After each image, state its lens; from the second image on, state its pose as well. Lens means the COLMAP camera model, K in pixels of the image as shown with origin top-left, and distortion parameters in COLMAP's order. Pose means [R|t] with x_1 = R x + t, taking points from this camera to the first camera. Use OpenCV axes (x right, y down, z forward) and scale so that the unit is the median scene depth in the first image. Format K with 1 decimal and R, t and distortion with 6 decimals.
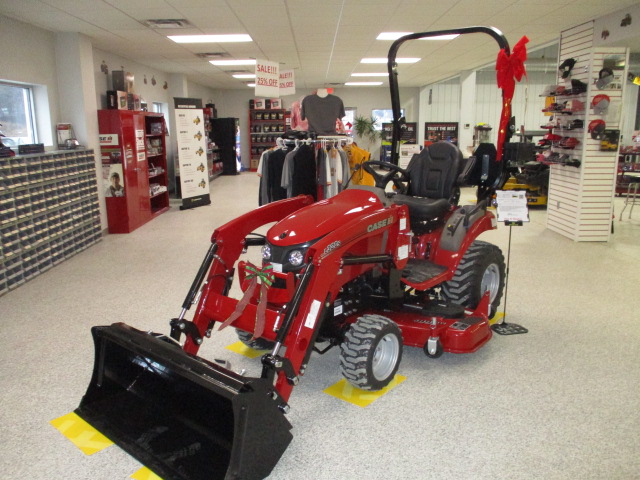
lens RADIAL K [[539.2, 0, 323.4], [0, 539.2, 243.1], [0, 0, 1]] dist [-0.035005, 0.017523]
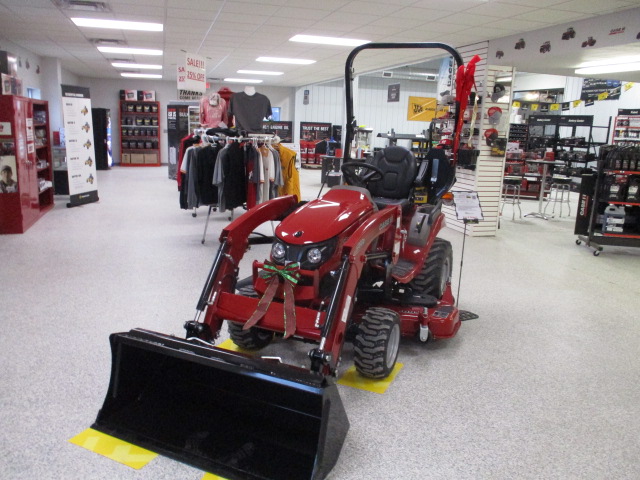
lens RADIAL K [[539.2, 0, 324.4], [0, 539.2, 243.4], [0, 0, 1]] dist [-0.035005, 0.017523]
pose [[0.961518, -0.015203, 0.274323, -0.165175], [0.013533, 0.999877, 0.007977, -0.002303], [-0.274410, -0.003958, 0.961605, 0.000935]]
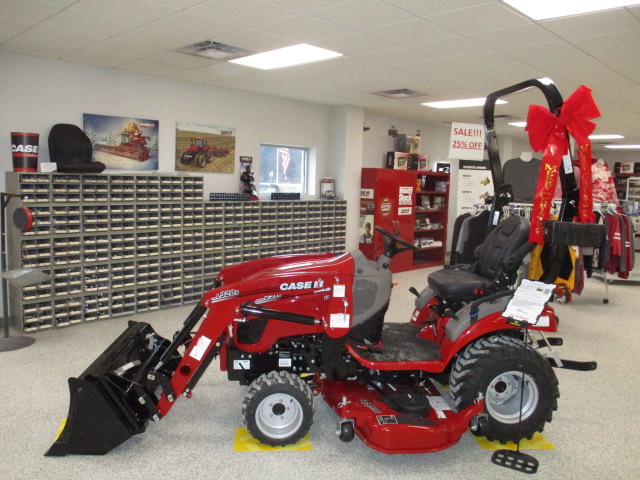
lens RADIAL K [[539.2, 0, 325.4], [0, 539.2, 242.3], [0, 0, 1]] dist [-0.035005, 0.017523]
pose [[0.716506, 0.118079, -0.687515, 0.444708], [-0.190981, 0.981119, -0.030529, -0.049259], [0.670929, 0.153177, 0.725528, 0.151215]]
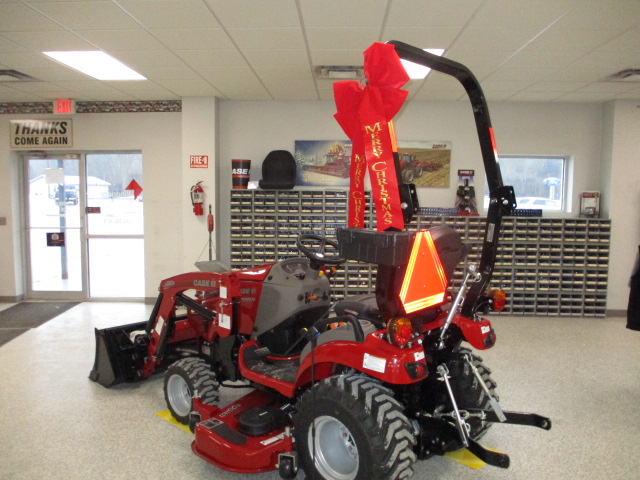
lens RADIAL K [[539.2, 0, 314.4], [0, 539.2, 238.8], [0, 0, 1]] dist [-0.035005, 0.017523]
pose [[-0.060942, 0.101202, -0.992998, 0.638543], [-0.227916, 0.967153, 0.112556, -0.160126], [0.971772, 0.233179, -0.035875, 0.667661]]
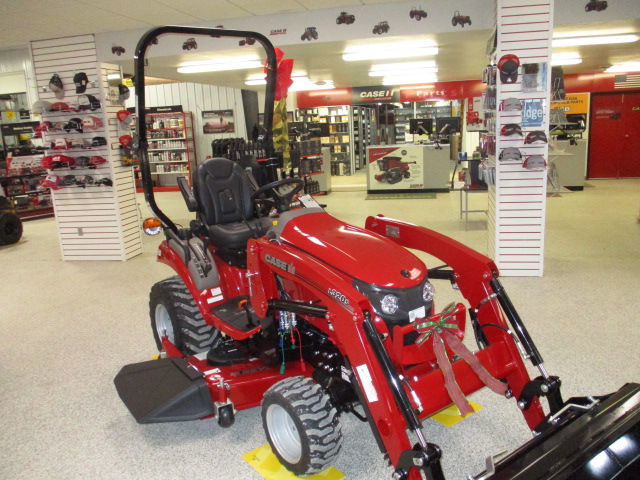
lens RADIAL K [[539.2, 0, 318.5], [0, 539.2, 237.0], [0, 0, 1]] dist [-0.035005, 0.017523]
pose [[0.211899, -0.209110, 0.954658, -0.460674], [0.267926, 0.951844, 0.149024, -0.118167], [-0.939848, 0.224200, 0.257721, 0.512355]]
